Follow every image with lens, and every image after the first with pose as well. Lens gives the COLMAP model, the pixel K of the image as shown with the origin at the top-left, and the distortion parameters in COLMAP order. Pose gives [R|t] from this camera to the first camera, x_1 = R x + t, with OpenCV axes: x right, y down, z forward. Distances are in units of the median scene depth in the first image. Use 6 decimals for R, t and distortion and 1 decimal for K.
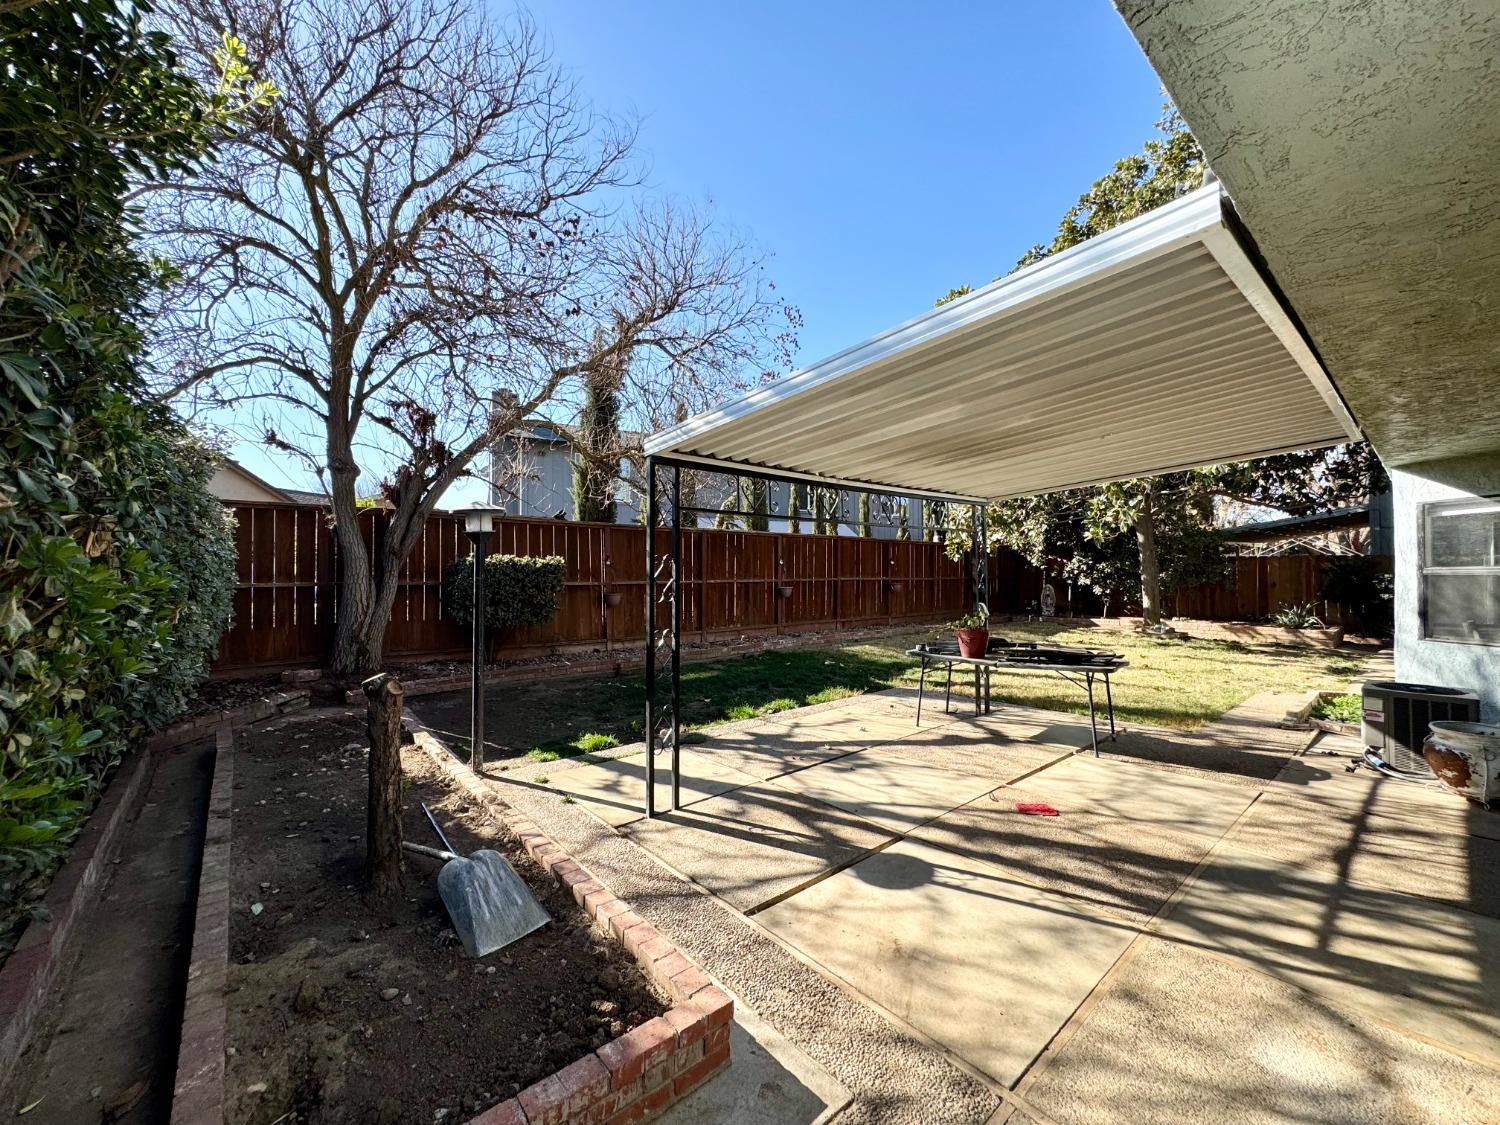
lens RADIAL K [[598.8, 0, 753.3], [0, 598.8, 565.9], [0, 0, 1]] dist [-0.002453, 0.000407]
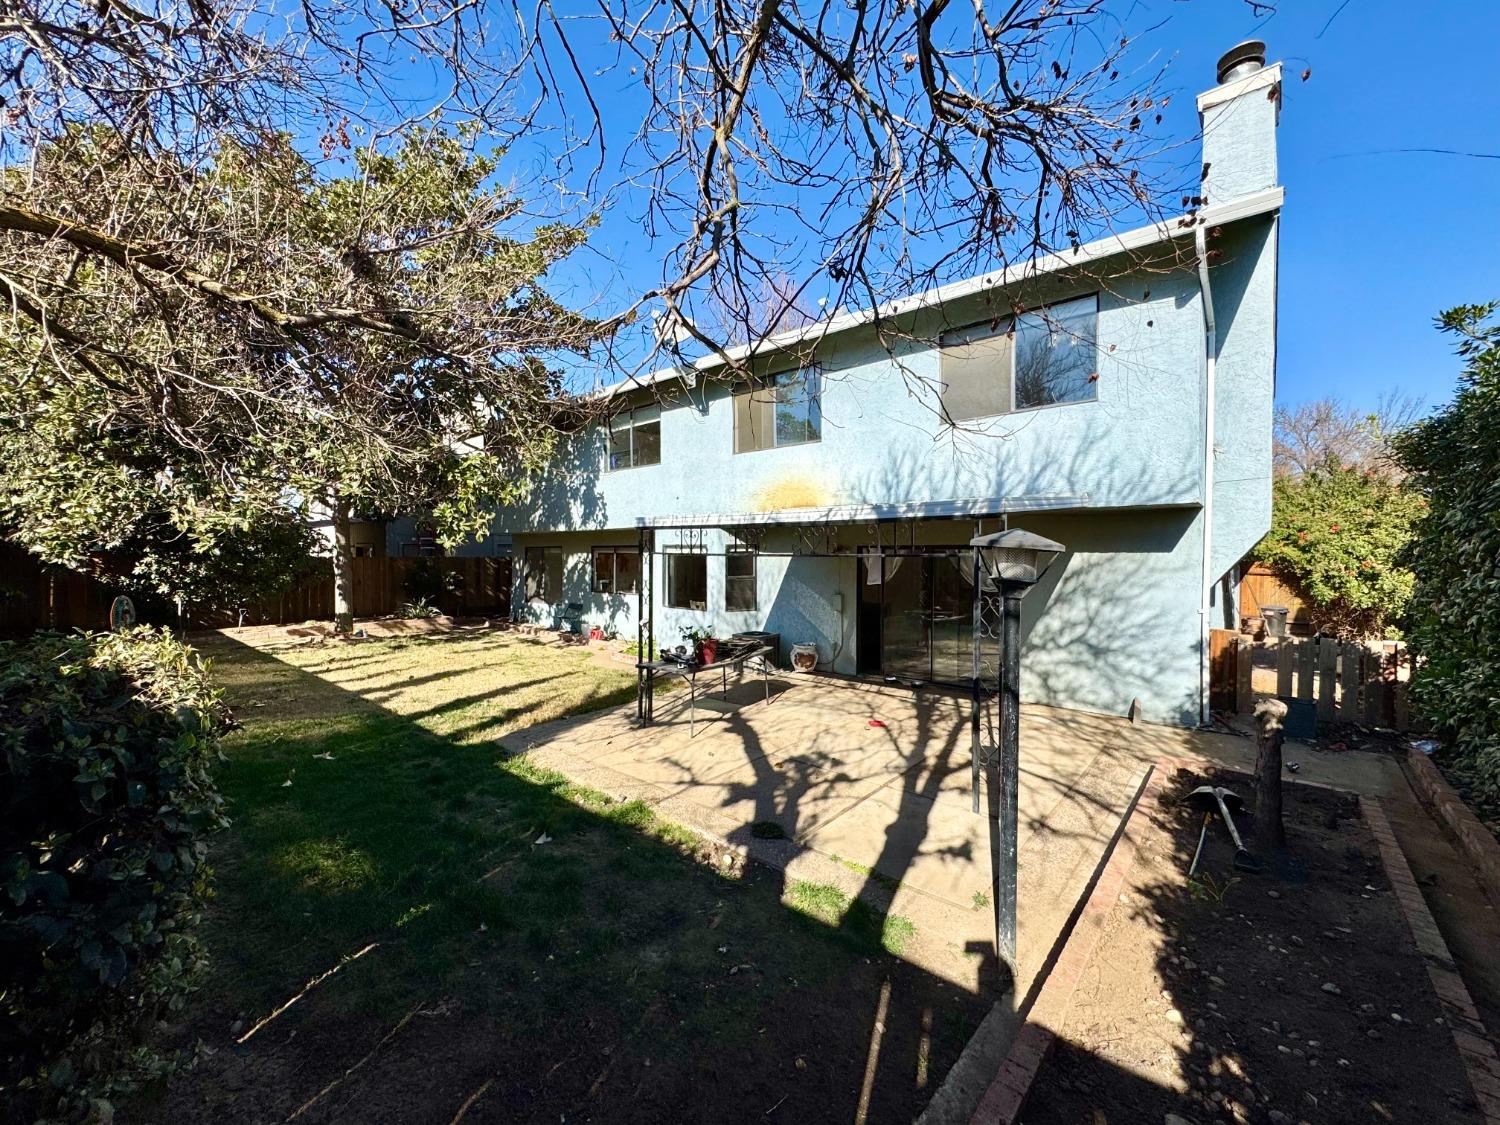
lens RADIAL K [[598.8, 0, 753.5], [0, 598.8, 560.0], [0, 0, 1]] dist [-0.002453, 0.000407]
pose [[-0.152314, -0.008973, 0.988291, -1.195107], [-0.010570, 0.999916, 0.007450, -0.089827], [-0.988276, -0.009312, -0.152396, 1.589437]]
